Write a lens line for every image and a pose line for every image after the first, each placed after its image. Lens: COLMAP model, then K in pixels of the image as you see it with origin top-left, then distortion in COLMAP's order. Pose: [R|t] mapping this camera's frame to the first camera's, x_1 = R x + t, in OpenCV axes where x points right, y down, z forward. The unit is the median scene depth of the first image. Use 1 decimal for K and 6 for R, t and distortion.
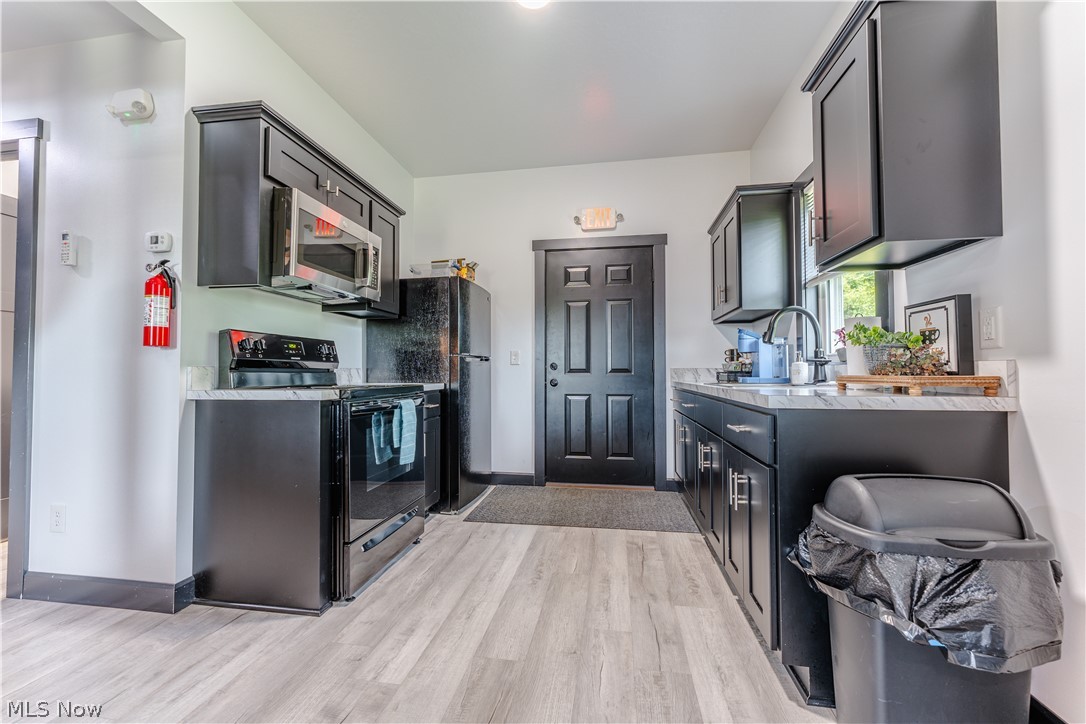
lens RADIAL K [[437.9, 0, 545.0], [0, 437.9, 362.3], [0, 0, 1]] dist [0.003468, 0.000155]
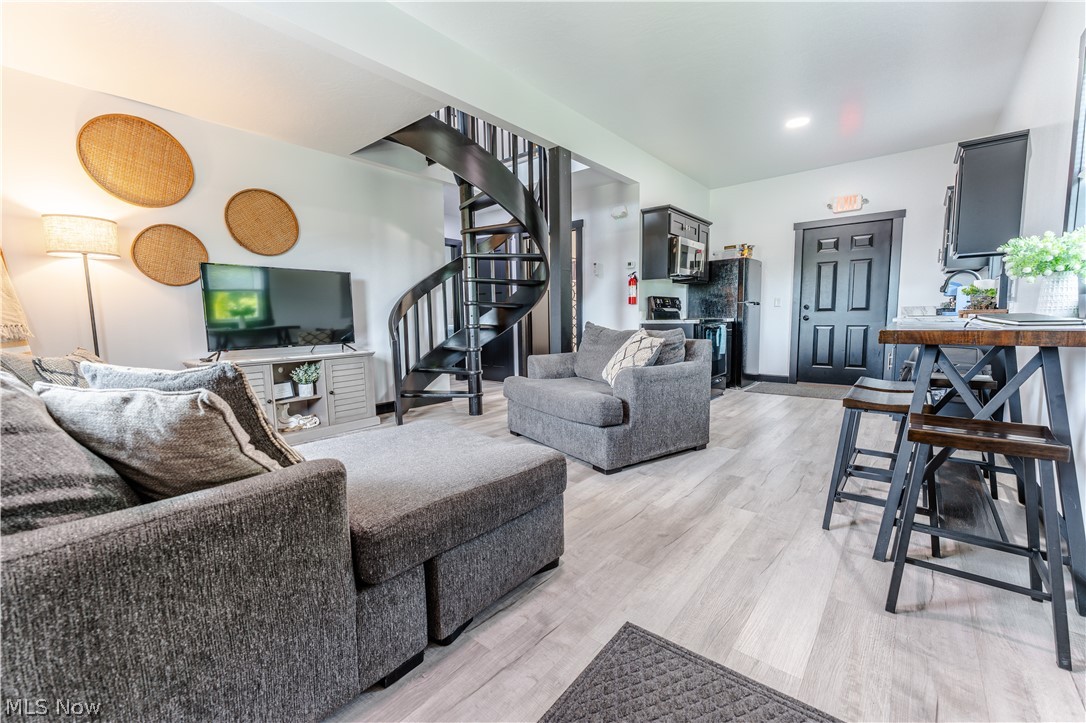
lens RADIAL K [[437.9, 0, 538.6], [0, 437.9, 363.9], [0, 0, 1]] dist [0.003468, 0.000155]
pose [[0.854673, 0.041328, -0.517519, 0.022999], [0.027432, 0.991839, 0.124510, -0.011054], [0.518442, -0.120612, 0.846564, -0.842010]]
